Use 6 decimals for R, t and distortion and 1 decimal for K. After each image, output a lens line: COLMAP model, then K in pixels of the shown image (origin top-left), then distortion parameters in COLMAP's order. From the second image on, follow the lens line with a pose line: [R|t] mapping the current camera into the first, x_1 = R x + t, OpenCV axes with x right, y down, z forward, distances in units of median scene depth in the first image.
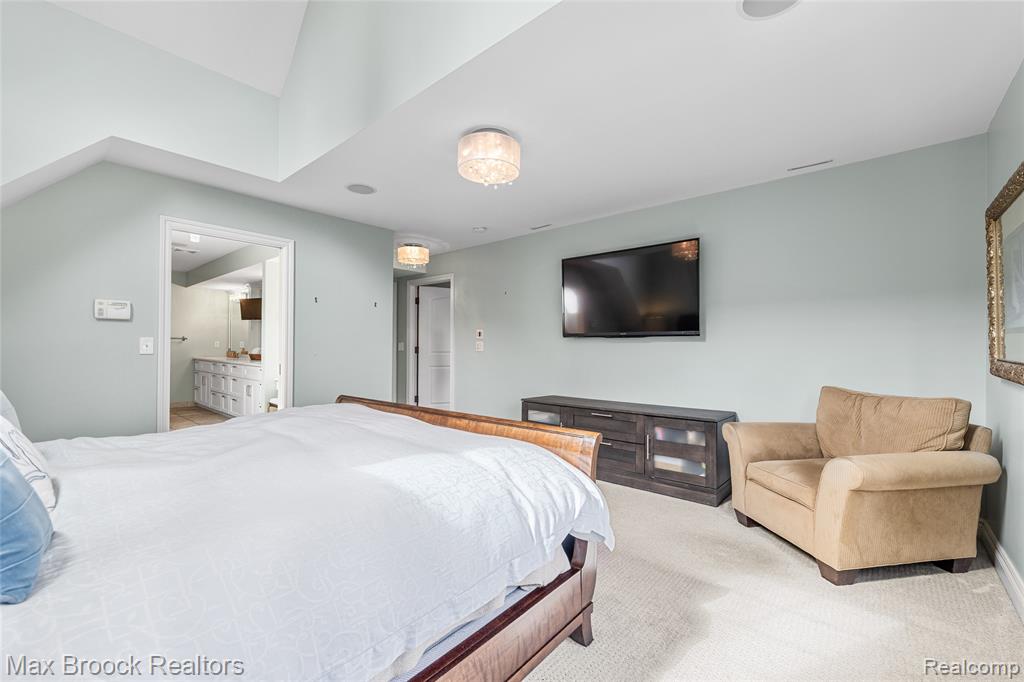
lens RADIAL K [[422.2, 0, 513.4], [0, 422.2, 342.4], [0, 0, 1]] dist [-0.001344, -0.000149]
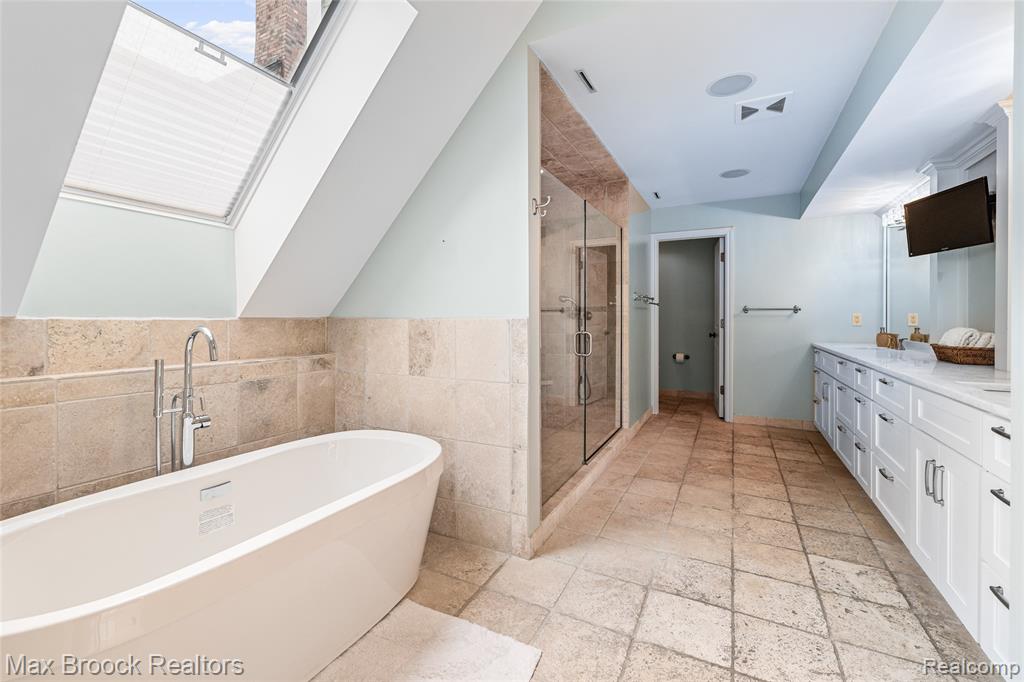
lens RADIAL K [[422.2, 0, 526.5], [0, 422.2, 323.5], [0, 0, 1]] dist [-0.001344, -0.000149]
pose [[0.247402, 0.002673, -0.968909, -0.323756], [0.006767, 0.999967, 0.004487, 0.004939], [0.968889, -0.007667, 0.247376, 0.511954]]
